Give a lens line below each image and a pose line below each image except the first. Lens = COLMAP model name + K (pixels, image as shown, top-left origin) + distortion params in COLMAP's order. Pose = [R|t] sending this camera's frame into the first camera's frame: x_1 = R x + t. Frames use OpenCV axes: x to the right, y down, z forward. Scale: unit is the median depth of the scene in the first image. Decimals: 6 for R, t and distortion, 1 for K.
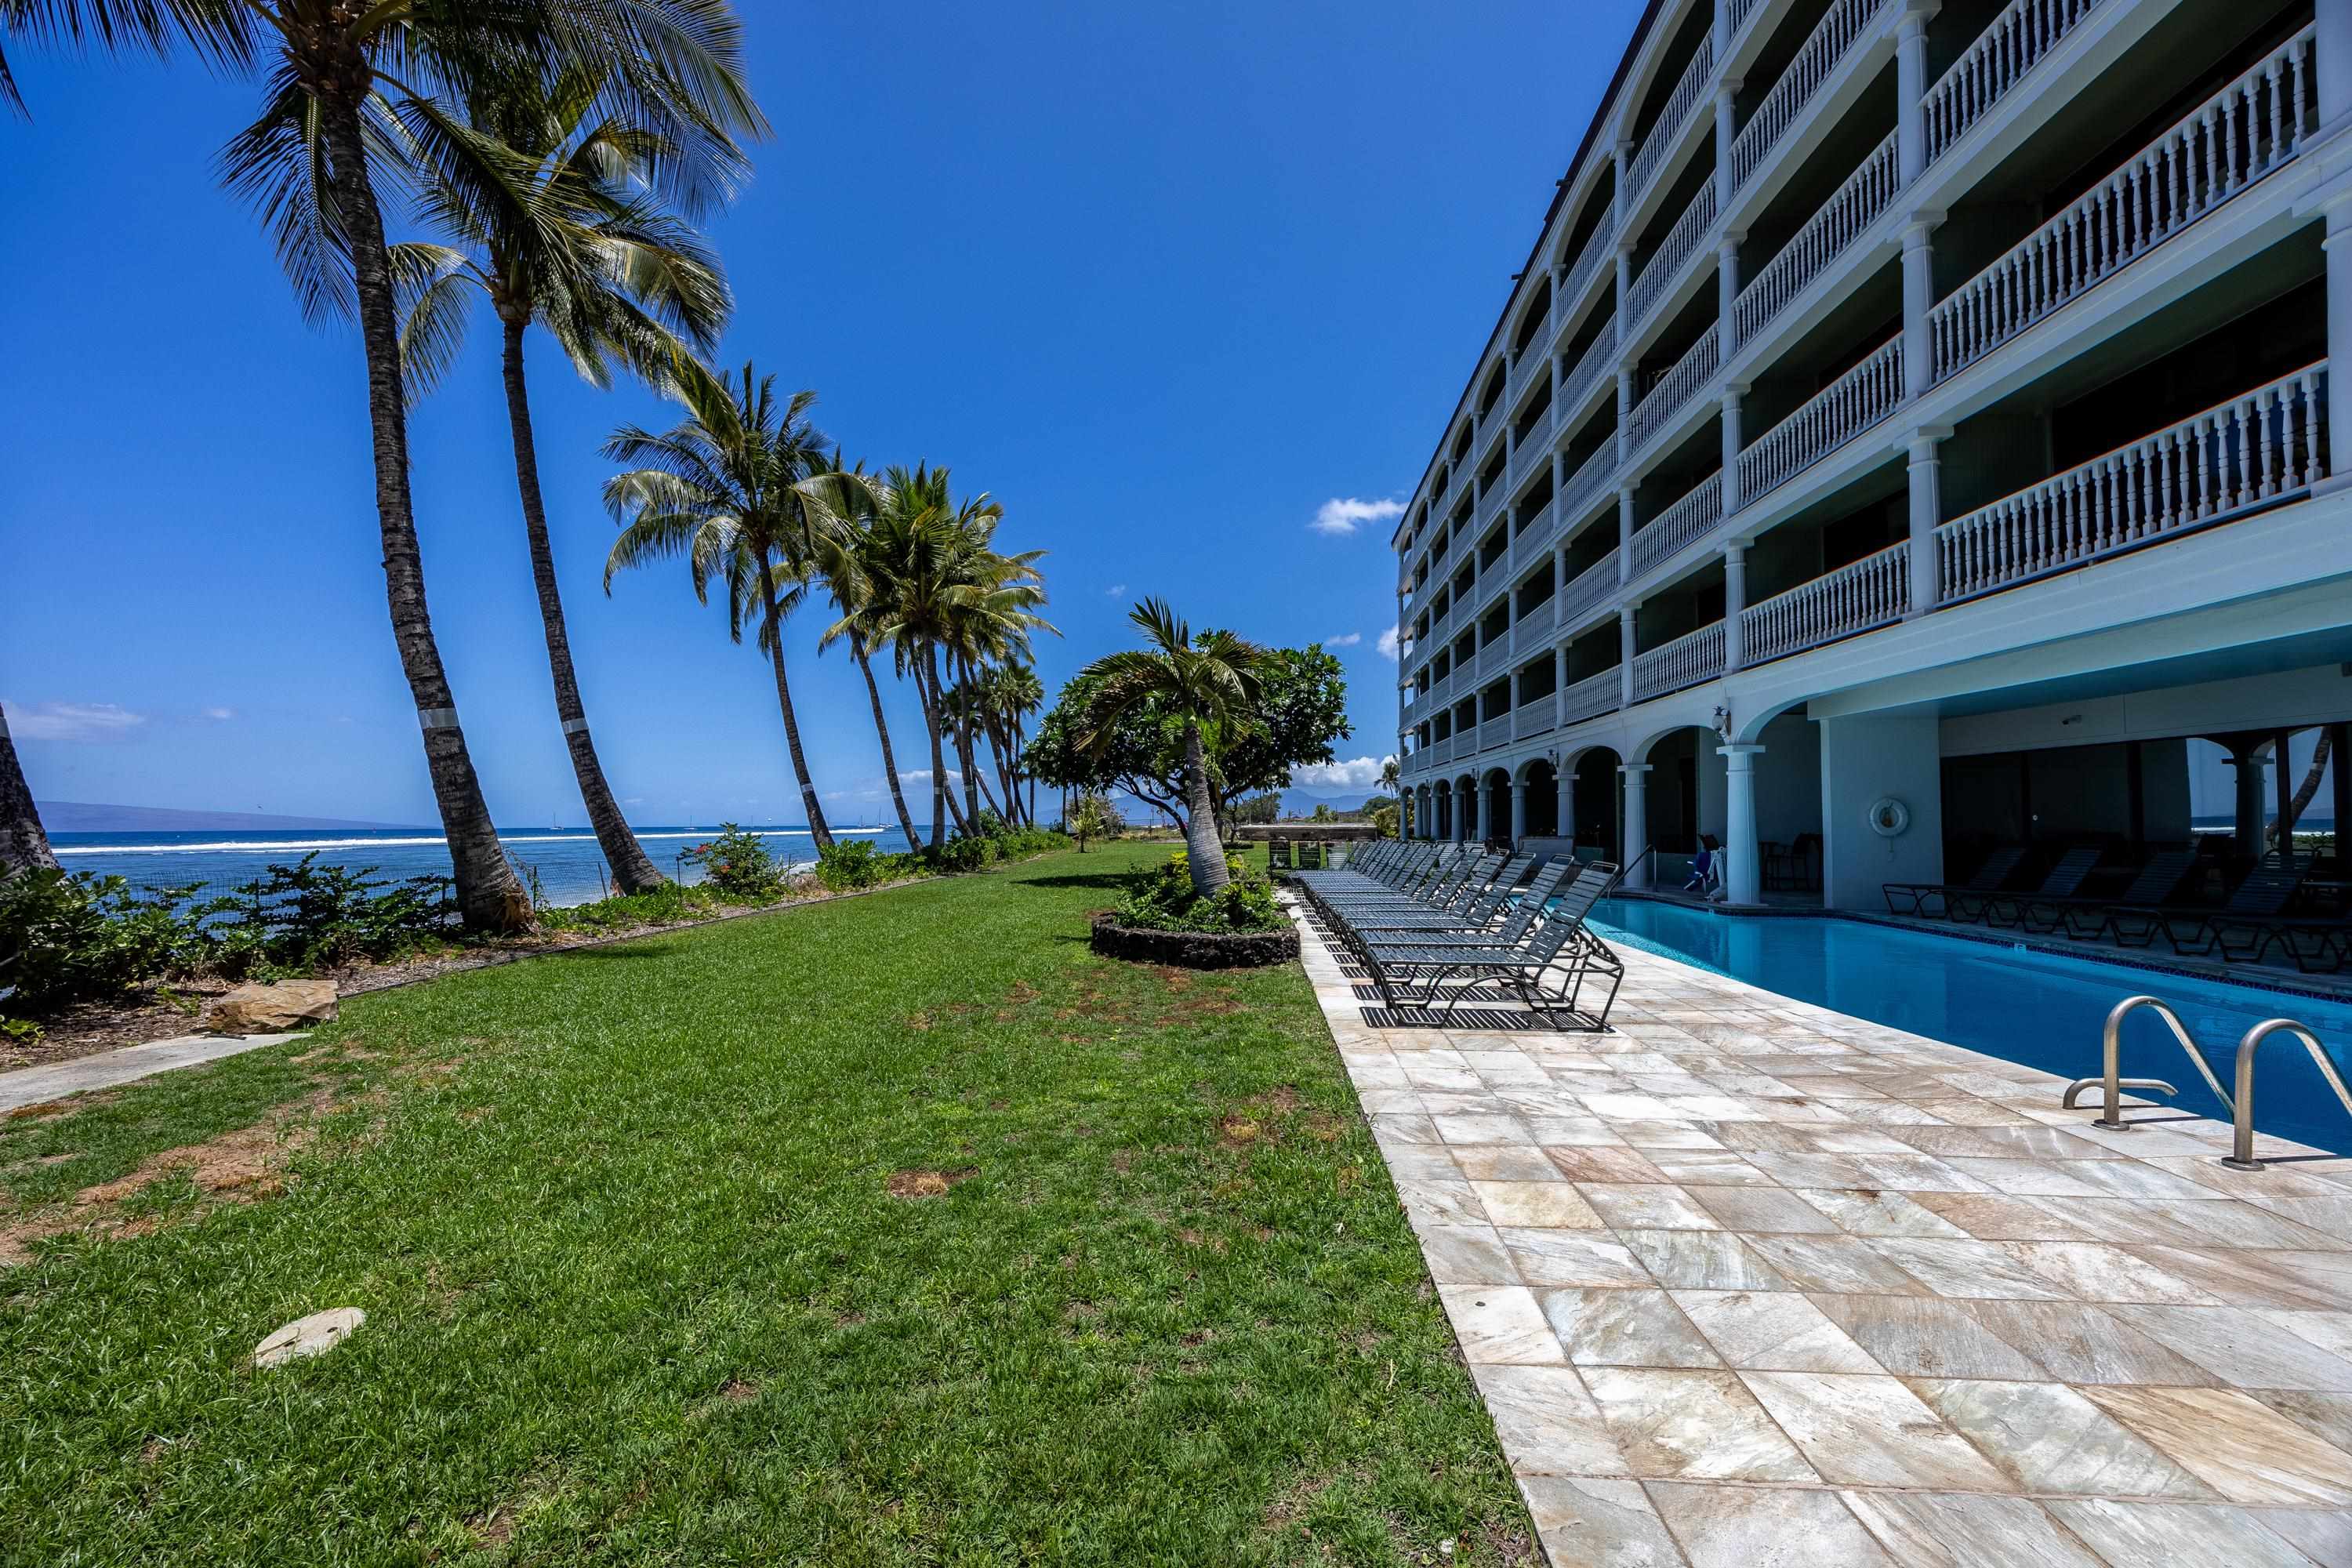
lens RADIAL K [[894.6, 0, 1175.4], [0, 894.6, 794.5], [0, 0, 1]] dist [-0.002759, -0.000507]
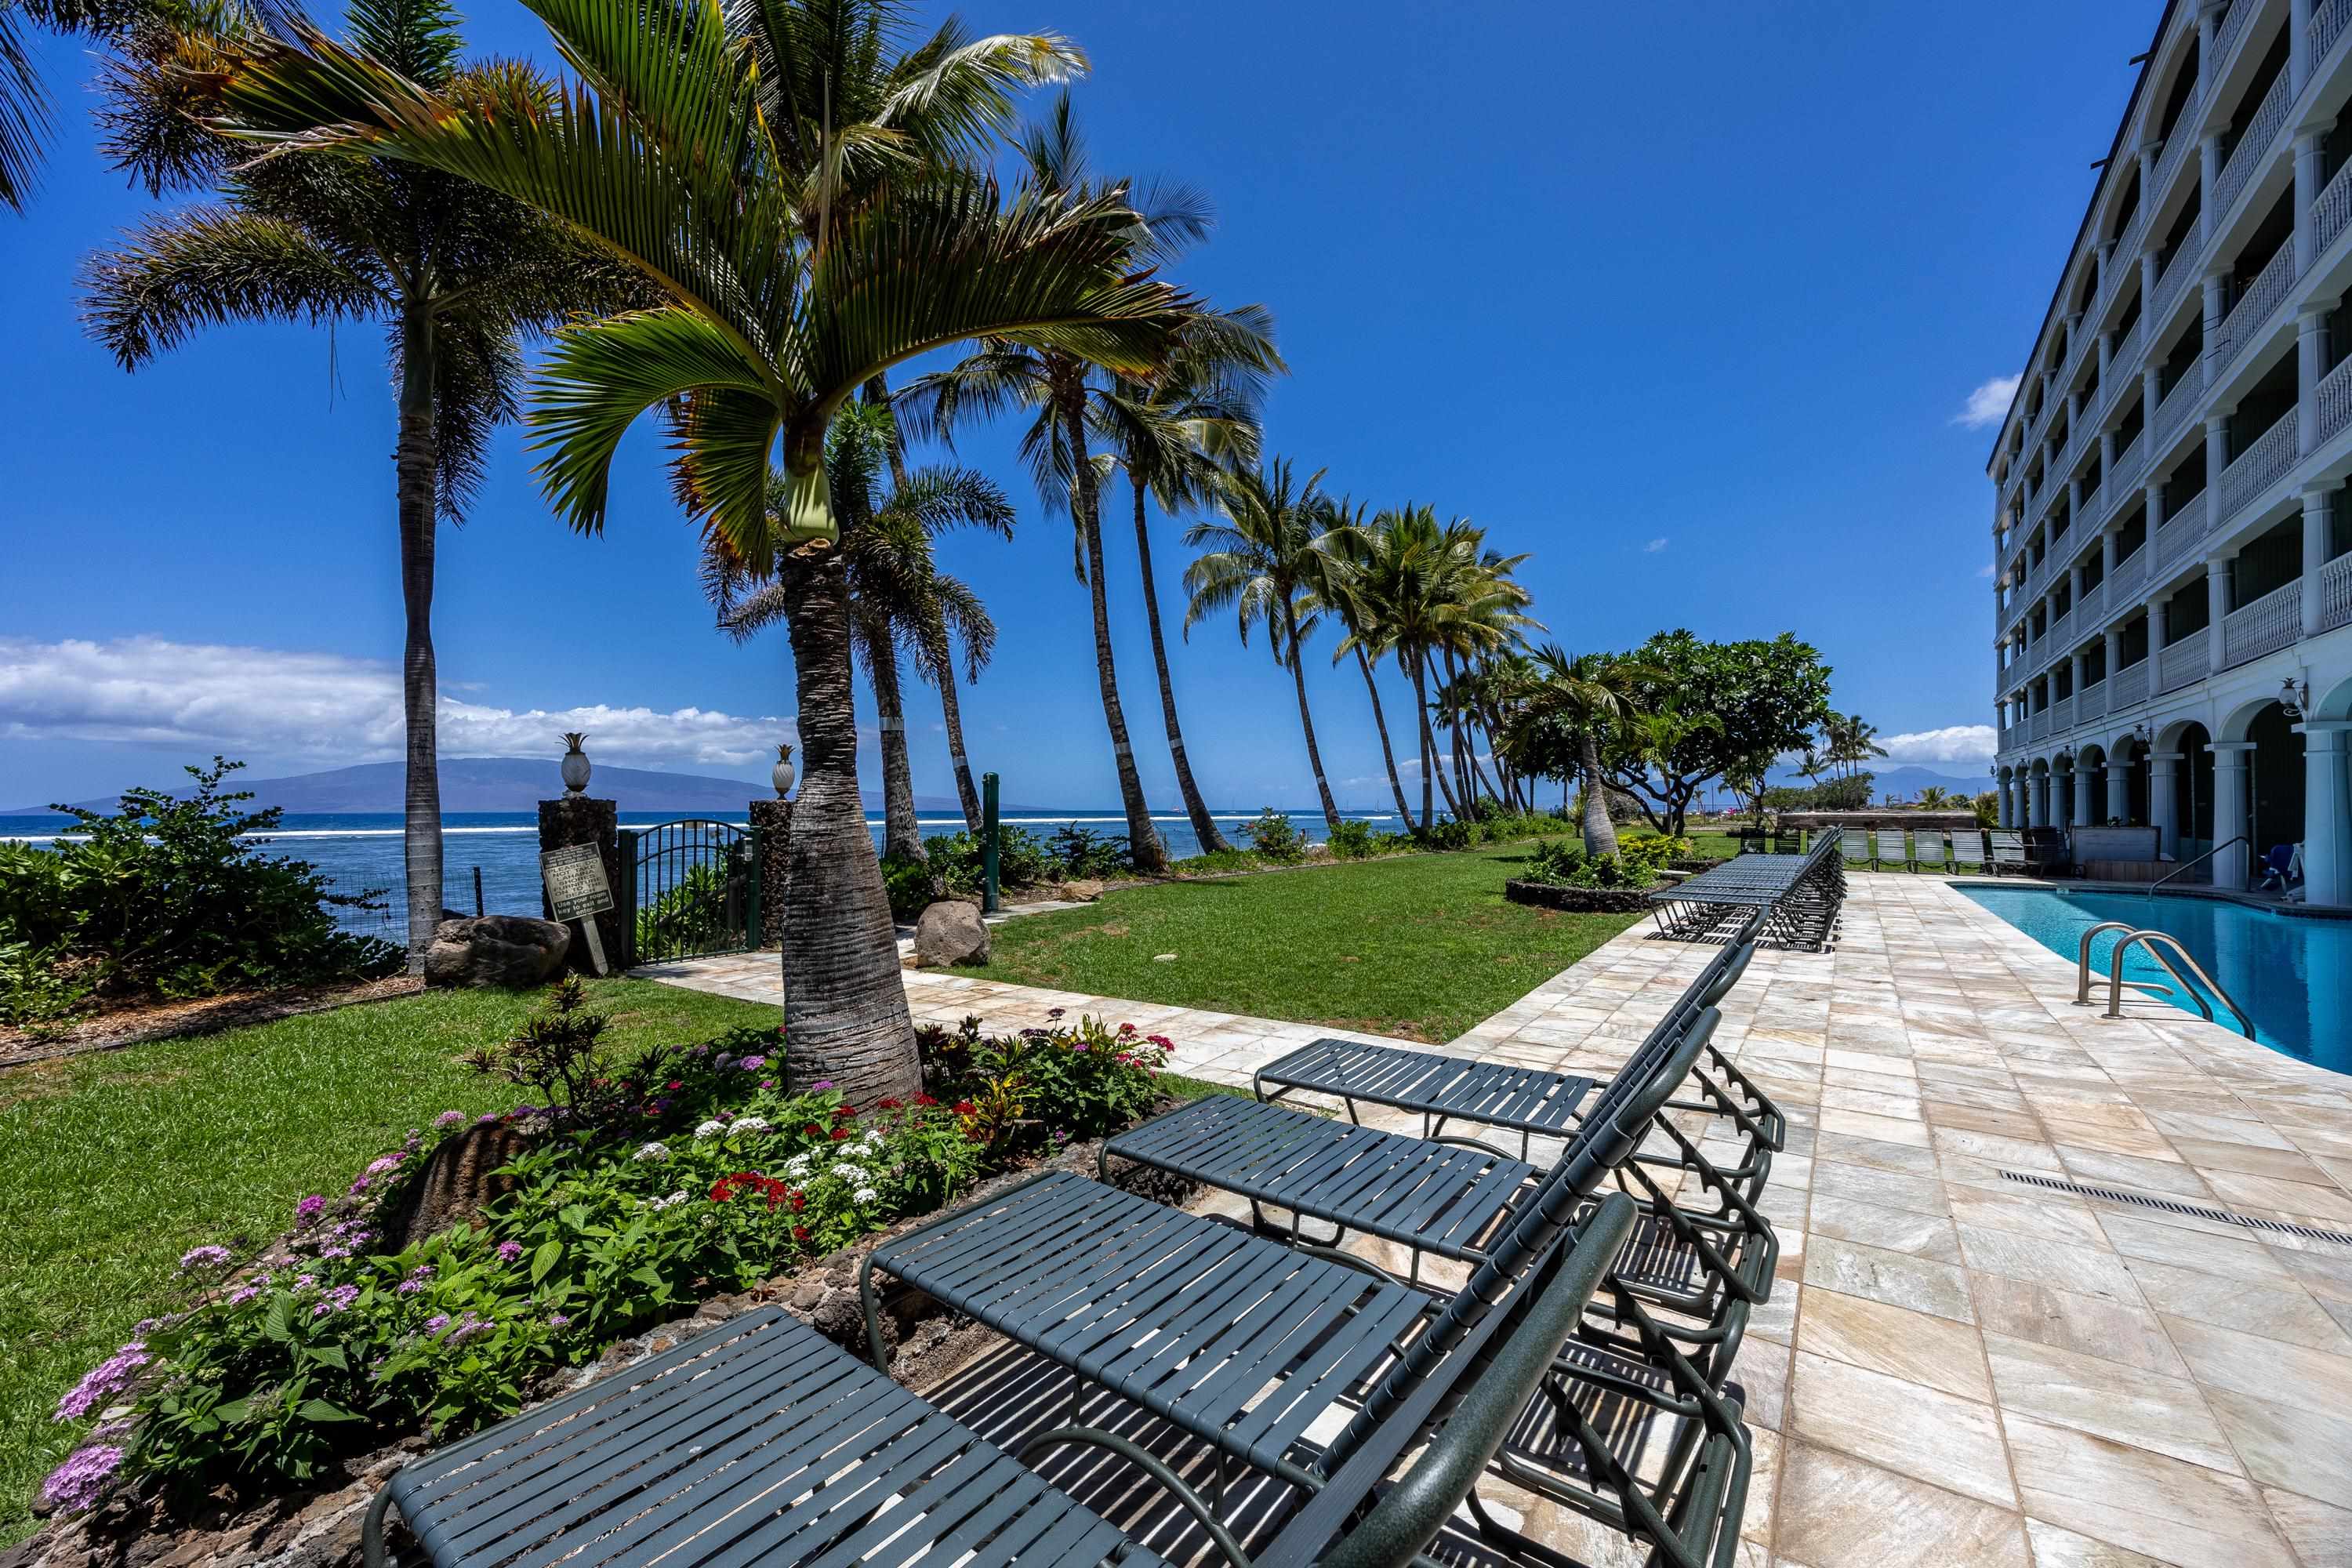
lens RADIAL K [[894.6, 0, 1175.4], [0, 894.6, 794.5], [0, 0, 1]] dist [-0.002759, -0.000507]
pose [[0.846822, -0.003505, -0.531865, 0.108347], [0.012514, 0.999833, 0.013335, -0.007293], [0.531729, -0.017949, 0.846724, -0.229272]]
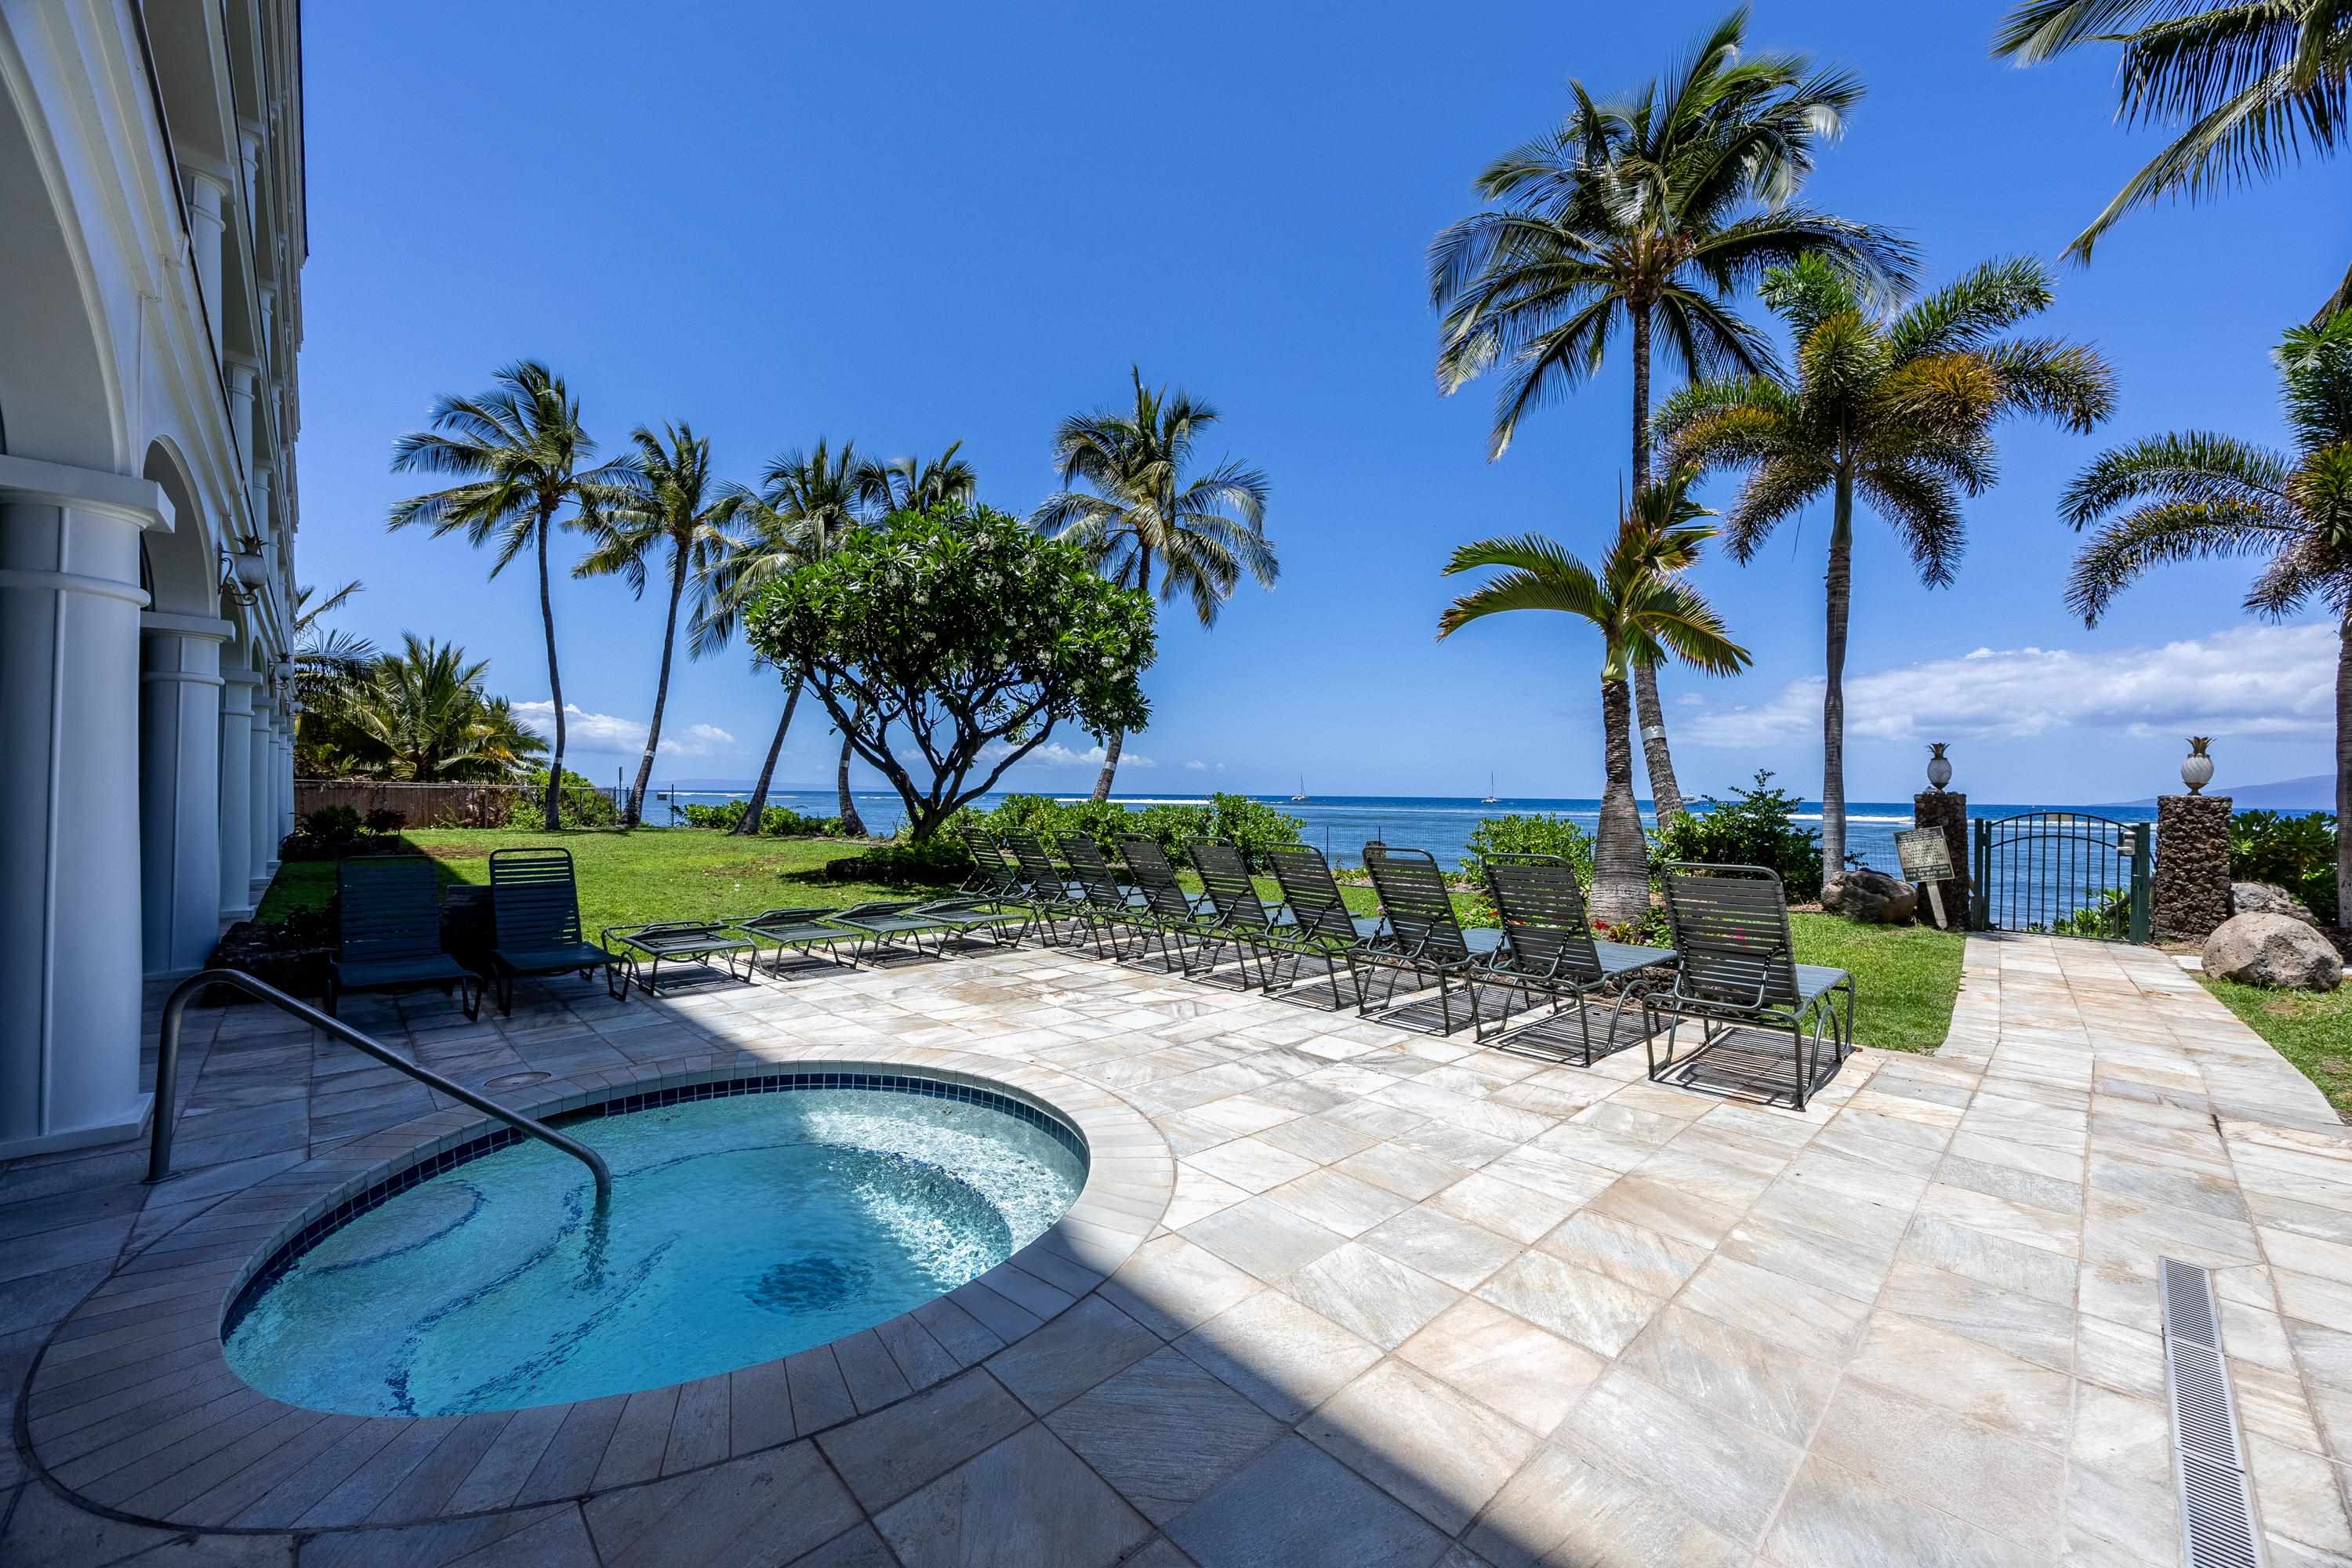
lens RADIAL K [[899.0, 0, 1178.3], [0, 899.0, 802.4], [0, 0, 1]] dist [-0.000621, -0.000297]
pose [[-0.654773, 0.006948, -0.755794, 0.353527], [0.013330, 0.999908, -0.002356, -0.002609], [0.755708, -0.011618, -0.654805, -0.029086]]
